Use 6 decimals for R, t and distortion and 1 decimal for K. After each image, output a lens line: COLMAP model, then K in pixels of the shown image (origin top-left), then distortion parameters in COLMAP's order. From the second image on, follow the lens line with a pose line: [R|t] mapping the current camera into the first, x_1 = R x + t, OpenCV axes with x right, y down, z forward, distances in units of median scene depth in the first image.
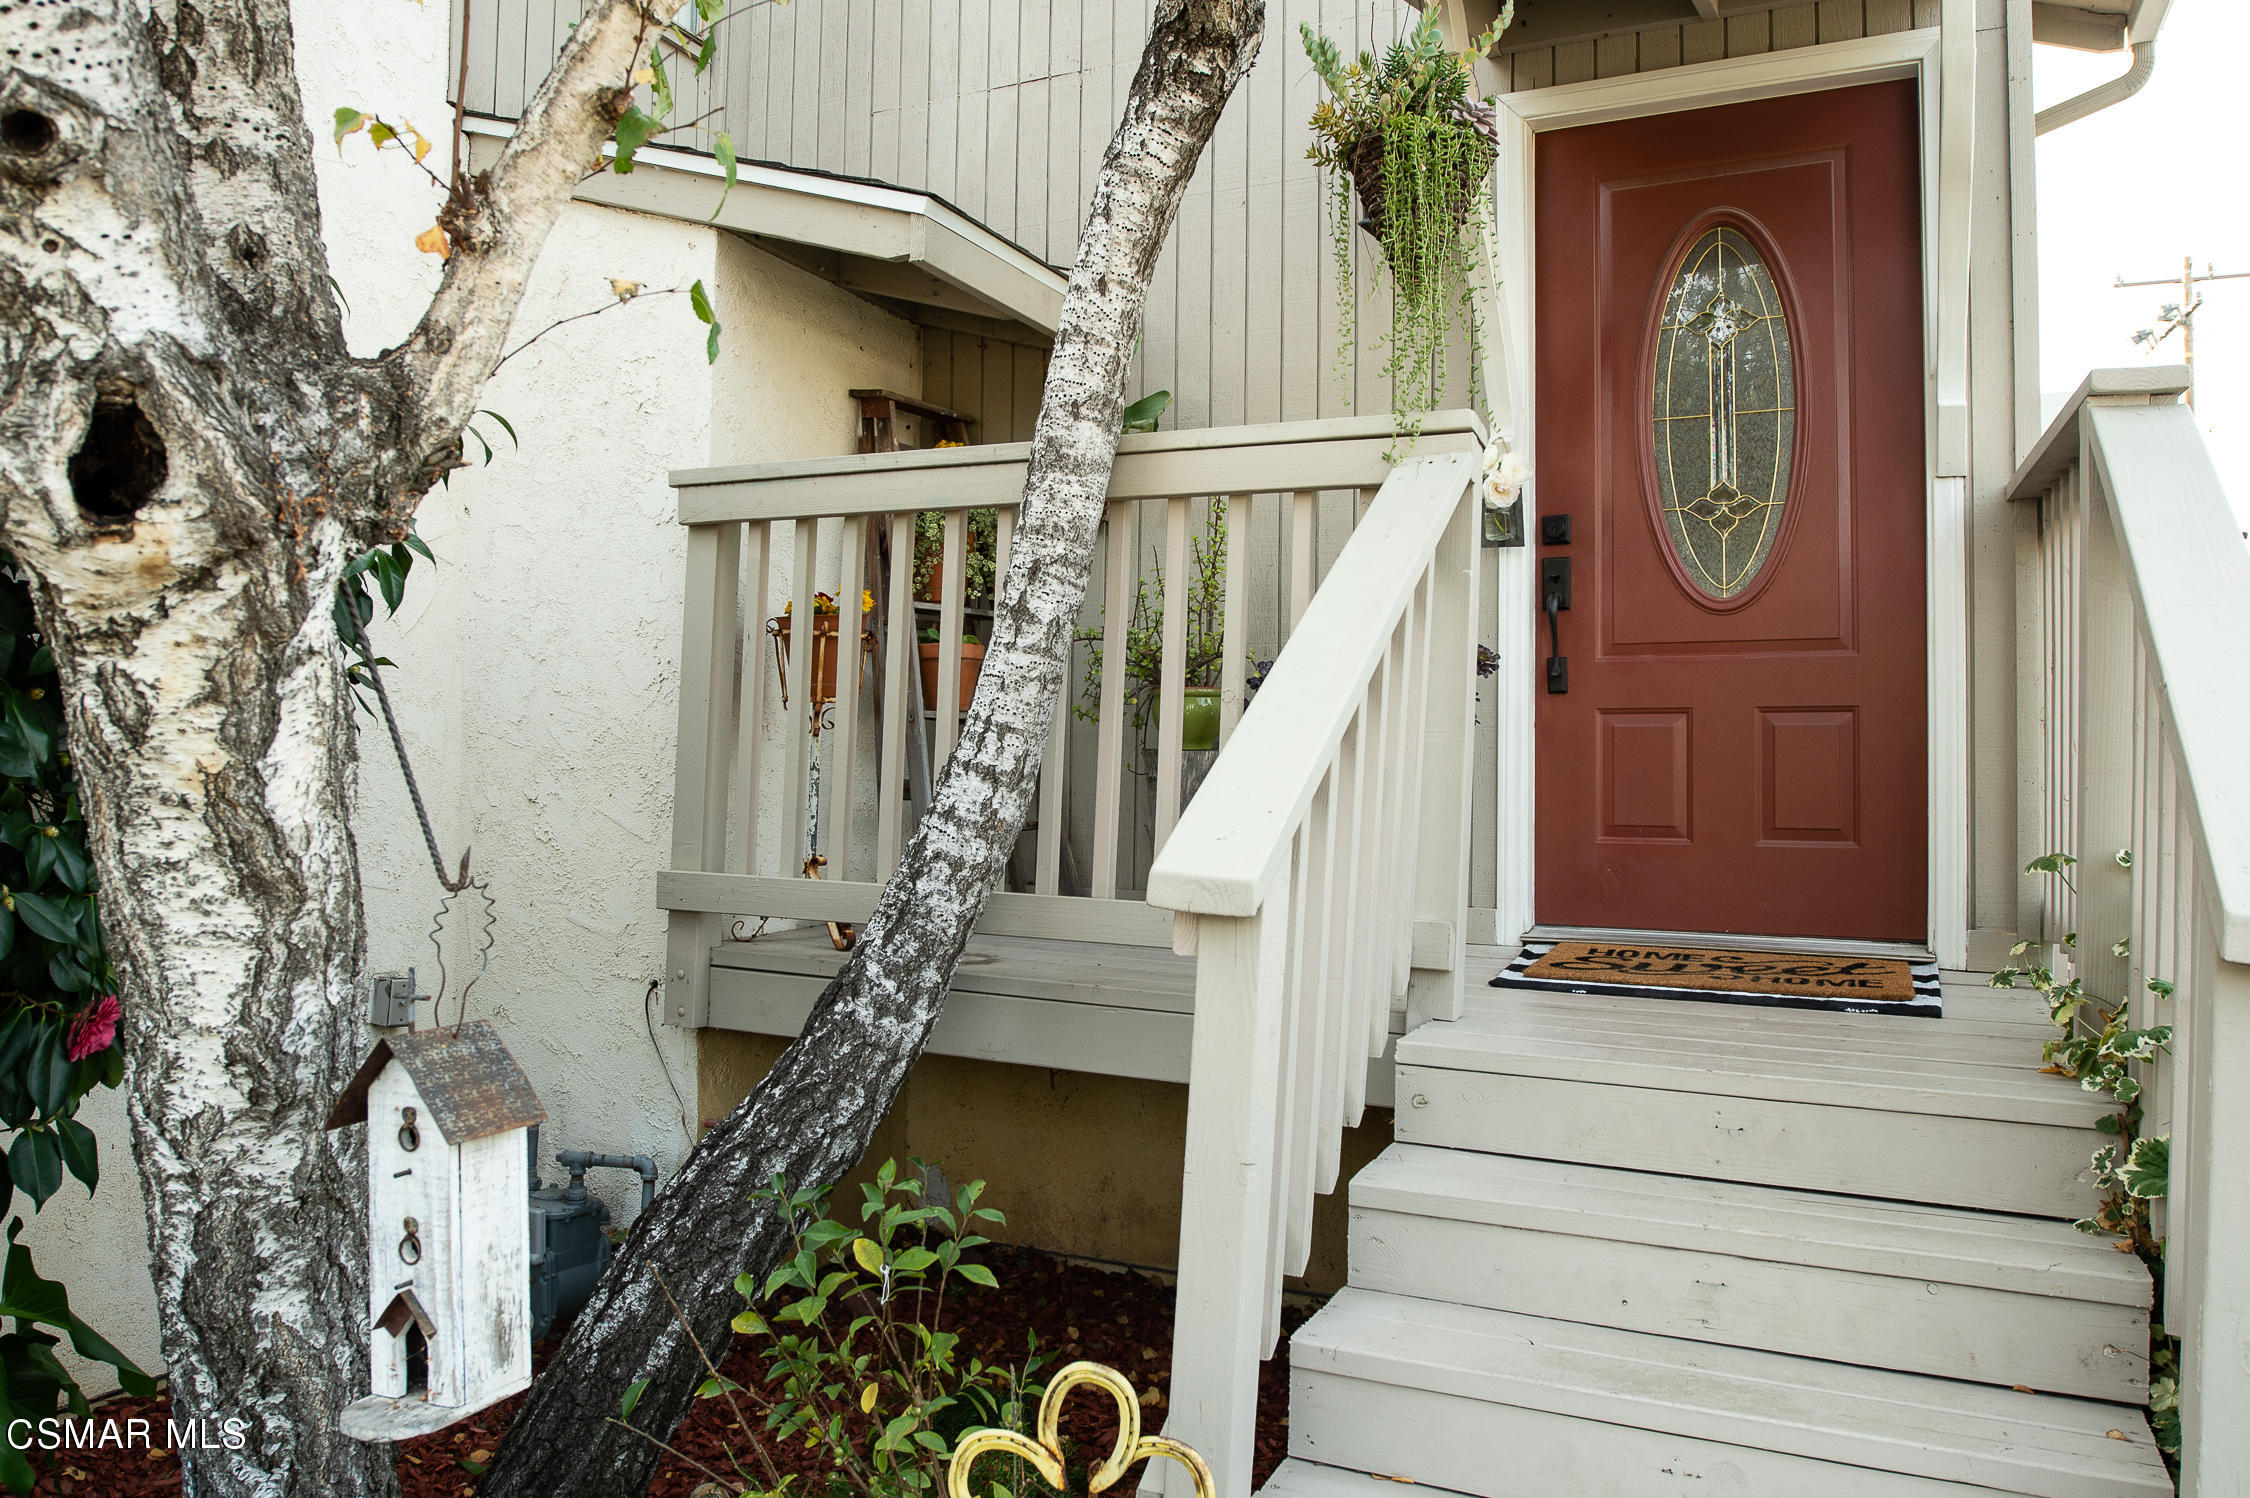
lens RADIAL K [[1481.7, 0, 1128.2], [0, 1481.7, 753.7], [0, 0, 1]] dist [-0.001133, -0.001845]
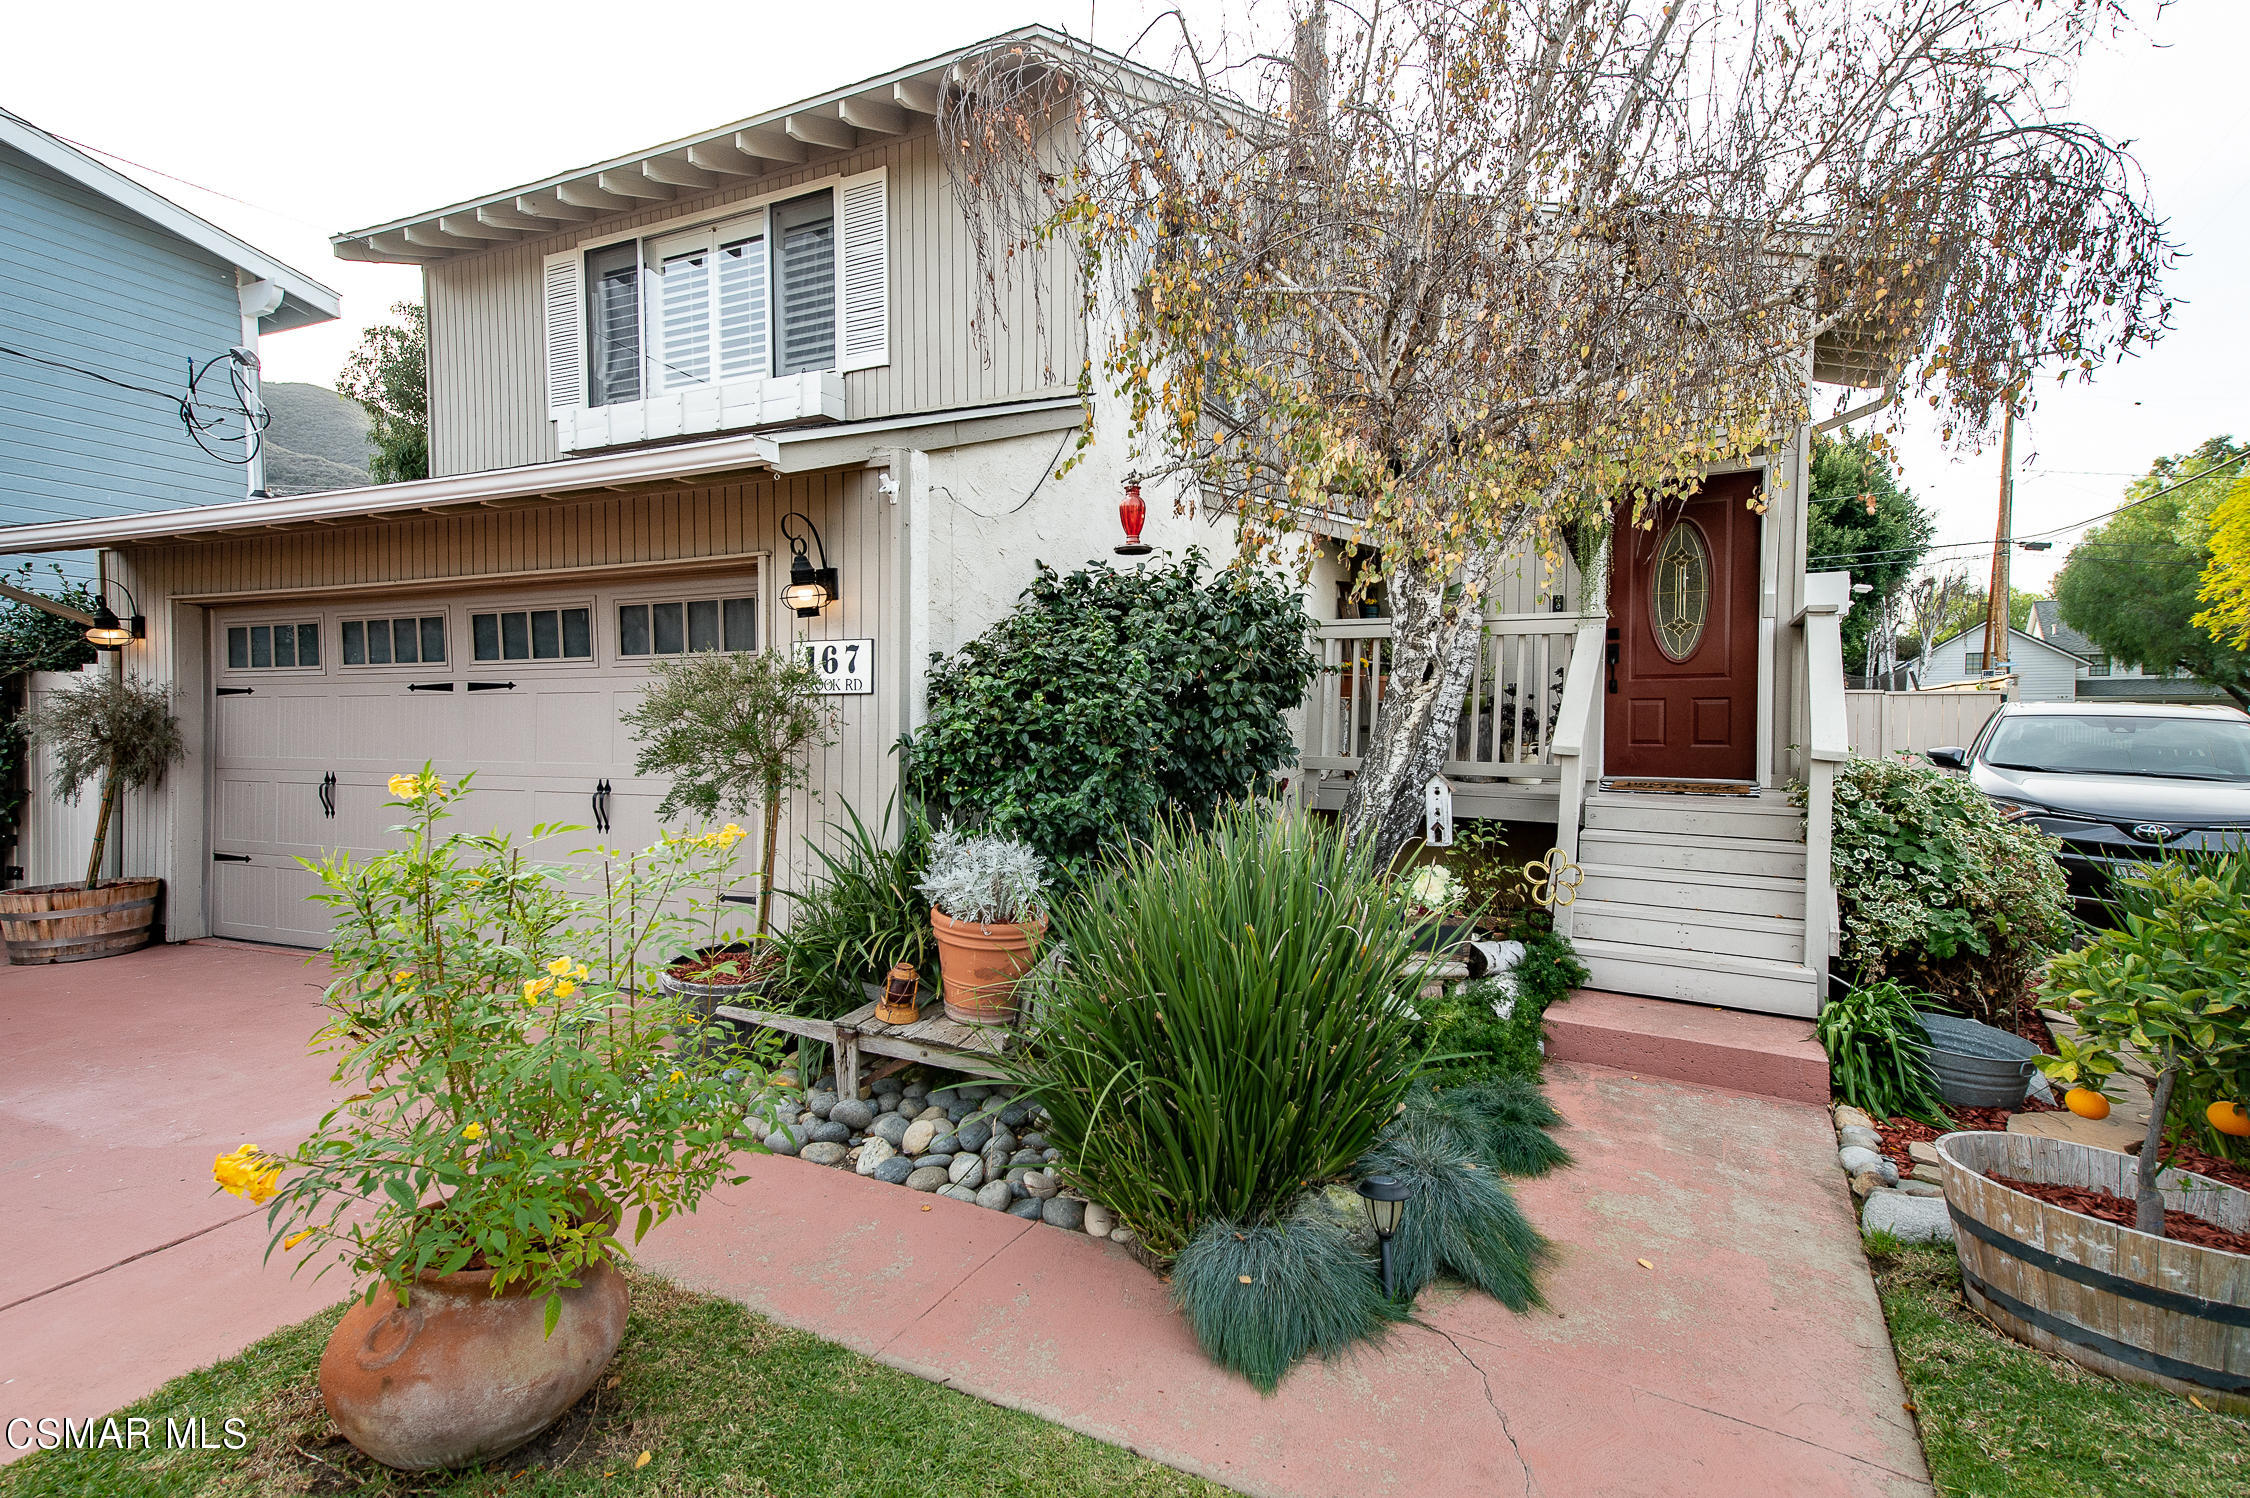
lens RADIAL K [[953.4, 0, 1122.4], [0, 953.4, 737.3], [0, 0, 1]] dist [0.000388, 0.000056]
pose [[0.994112, 0.003797, -0.108288, -0.539620], [-0.001714, 0.999812, 0.019330, 0.005207], [0.108341, -0.019030, 0.993932, -1.083470]]
